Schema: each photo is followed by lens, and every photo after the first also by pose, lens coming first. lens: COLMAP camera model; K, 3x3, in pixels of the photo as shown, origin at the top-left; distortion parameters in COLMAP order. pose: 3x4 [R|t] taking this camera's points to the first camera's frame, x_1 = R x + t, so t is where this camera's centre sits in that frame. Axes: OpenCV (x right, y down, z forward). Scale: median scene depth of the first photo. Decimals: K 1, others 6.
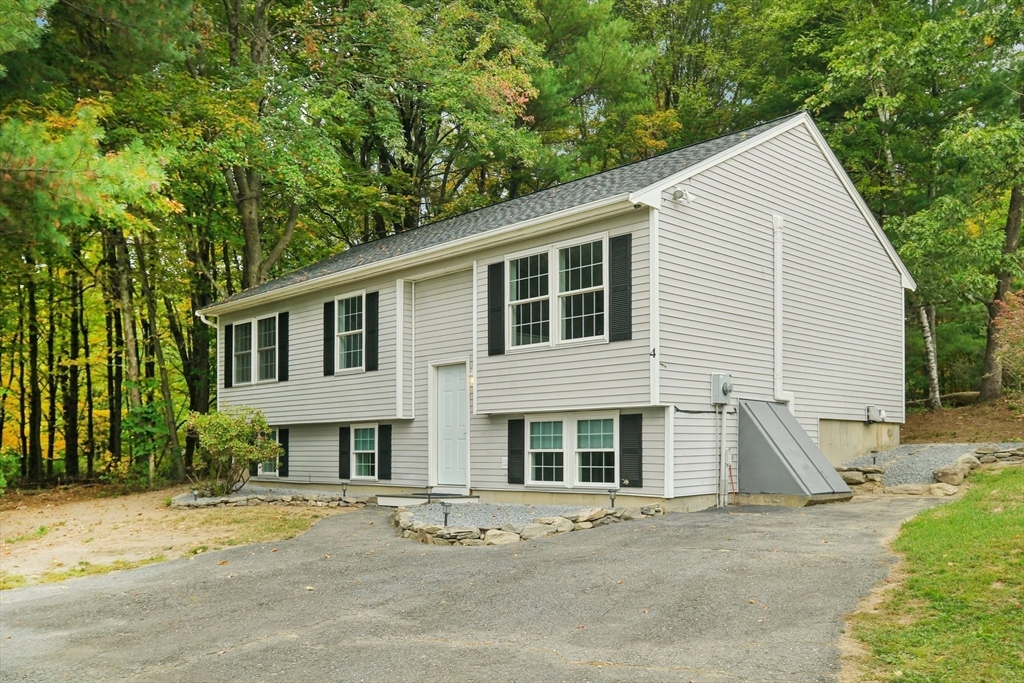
lens RADIAL K [[862.6, 0, 512.1], [0, 862.6, 339.5], [0, 0, 1]] dist [-0.000567, 0.008802]
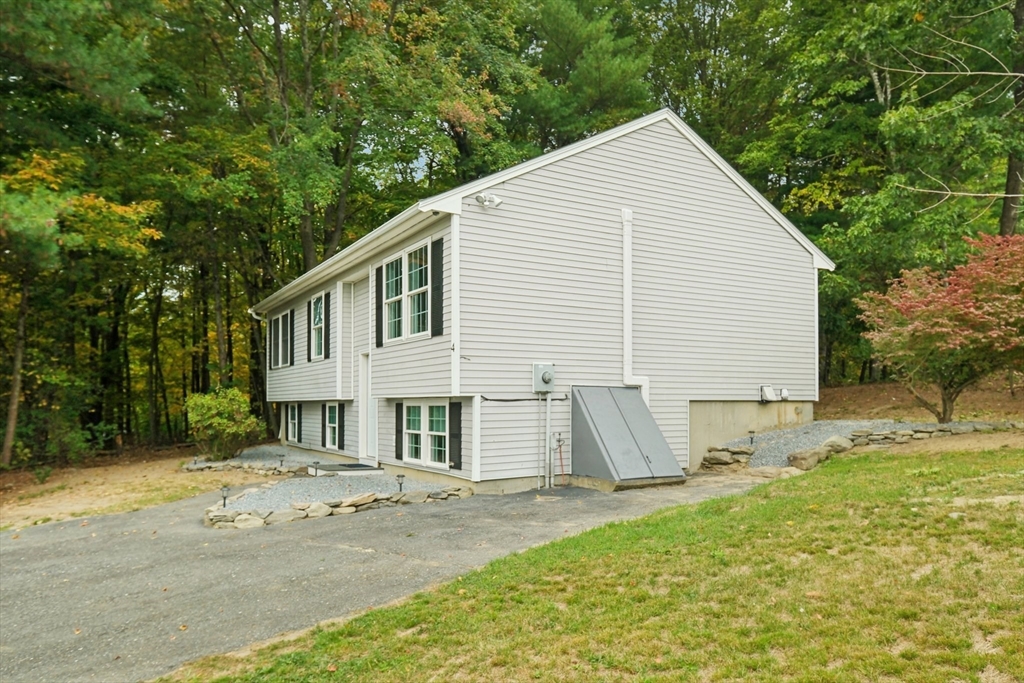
lens RADIAL K [[701.2, 0, 514.7], [0, 701.2, 317.0], [0, 0, 1]] dist [0.000655, -0.001248]
pose [[0.973354, -0.028306, -0.227552, 0.344276], [0.029694, 0.999555, 0.002678, -0.017824], [0.227375, -0.009364, 0.973762, 0.125526]]
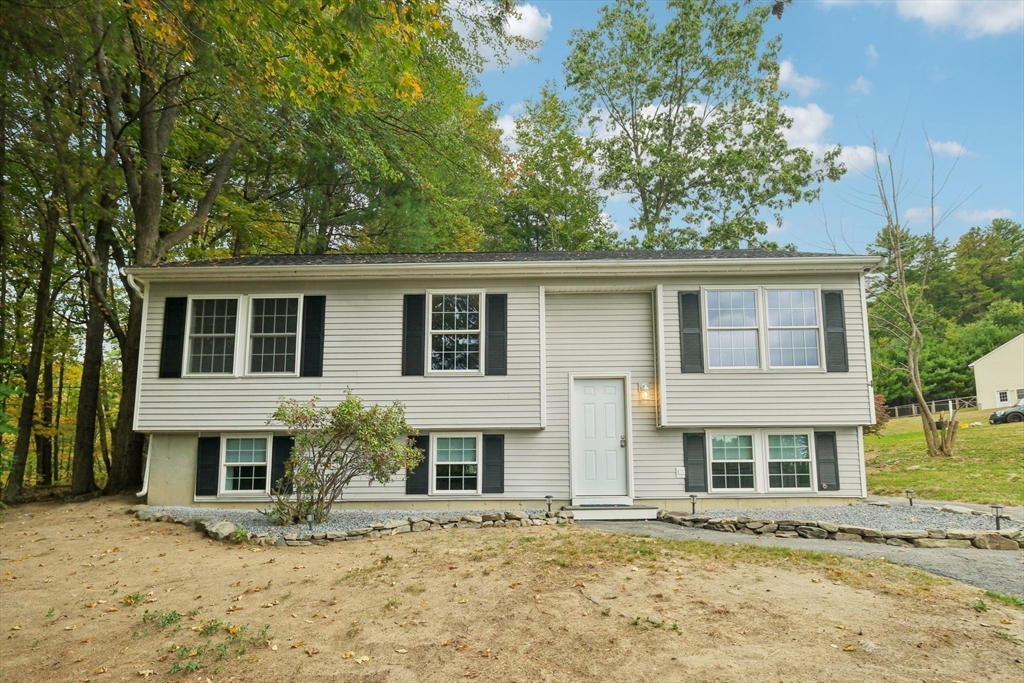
lens RADIAL K [[532.5, 0, 512.6], [0, 532.5, 345.5], [0, 0, 1]] dist [-0.006472, -0.000356]
pose [[0.710118, 0.150086, 0.687900, -0.606749], [-0.086442, 0.988209, -0.126373, 0.083302], [-0.698756, 0.030276, 0.714719, 0.630274]]
